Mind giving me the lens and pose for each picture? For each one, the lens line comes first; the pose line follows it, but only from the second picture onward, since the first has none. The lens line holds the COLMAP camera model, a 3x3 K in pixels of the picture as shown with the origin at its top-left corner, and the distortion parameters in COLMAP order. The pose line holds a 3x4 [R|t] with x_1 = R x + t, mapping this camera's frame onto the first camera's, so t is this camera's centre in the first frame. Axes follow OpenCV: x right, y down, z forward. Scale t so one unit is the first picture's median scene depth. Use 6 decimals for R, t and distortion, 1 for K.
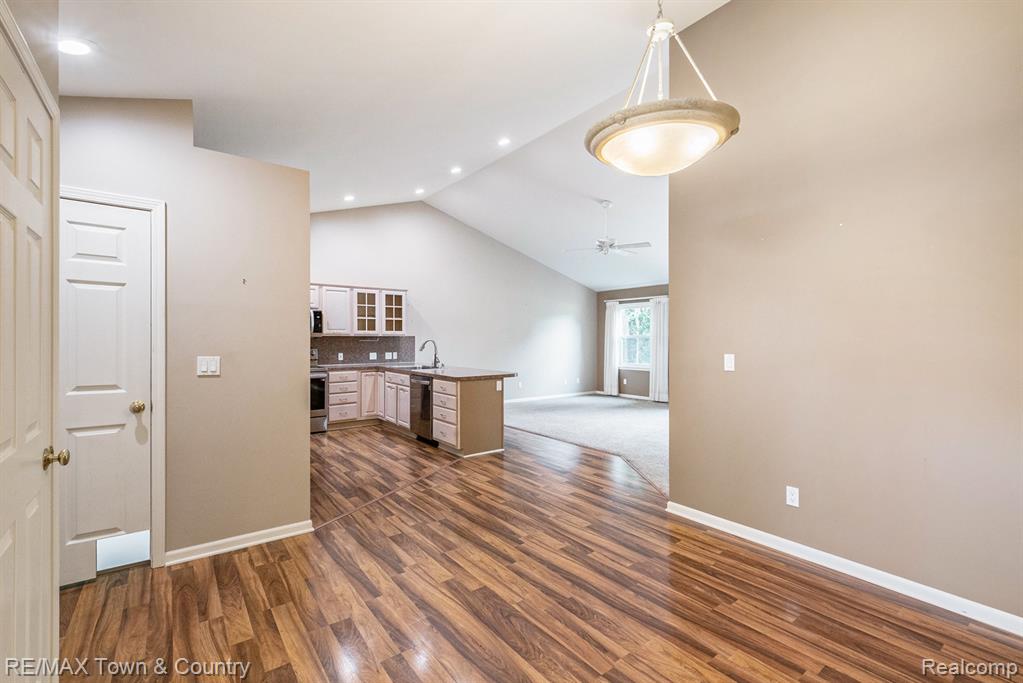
lens RADIAL K [[456.4, 0, 518.3], [0, 456.4, 342.5], [0, 0, 1]] dist [-0.003929, -0.000258]
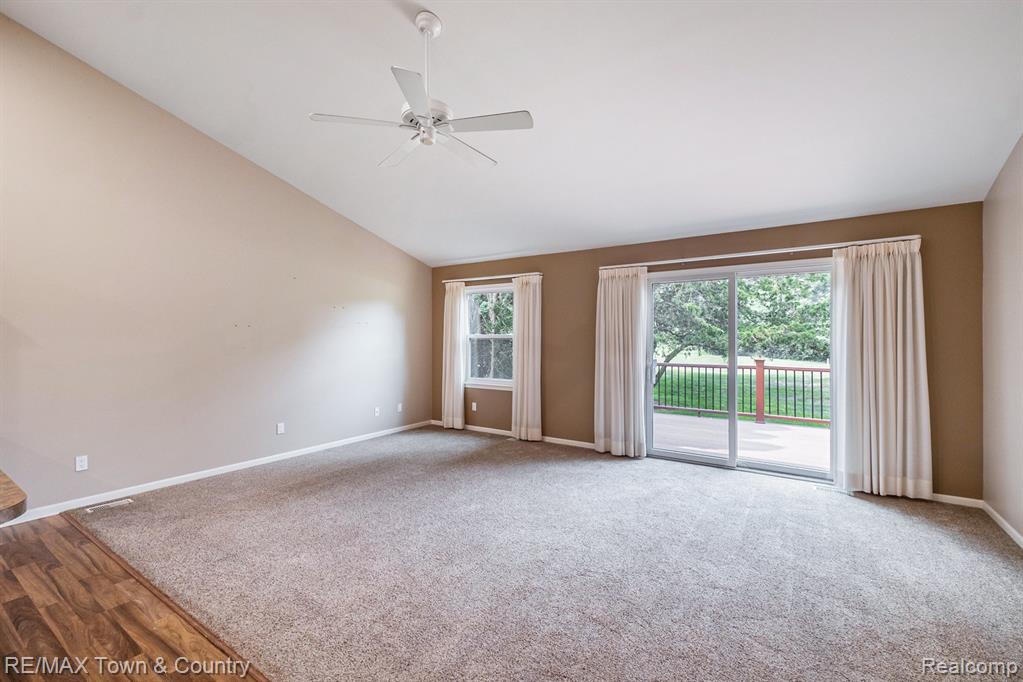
lens RADIAL K [[456.4, 0, 518.3], [0, 456.4, 342.0], [0, 0, 1]] dist [-0.003929, -0.000258]
pose [[0.949051, -0.002120, 0.315117, 0.089803], [0.002434, 0.999997, -0.000602, -0.004777], [-0.315114, 0.001339, 0.949053, 0.367763]]
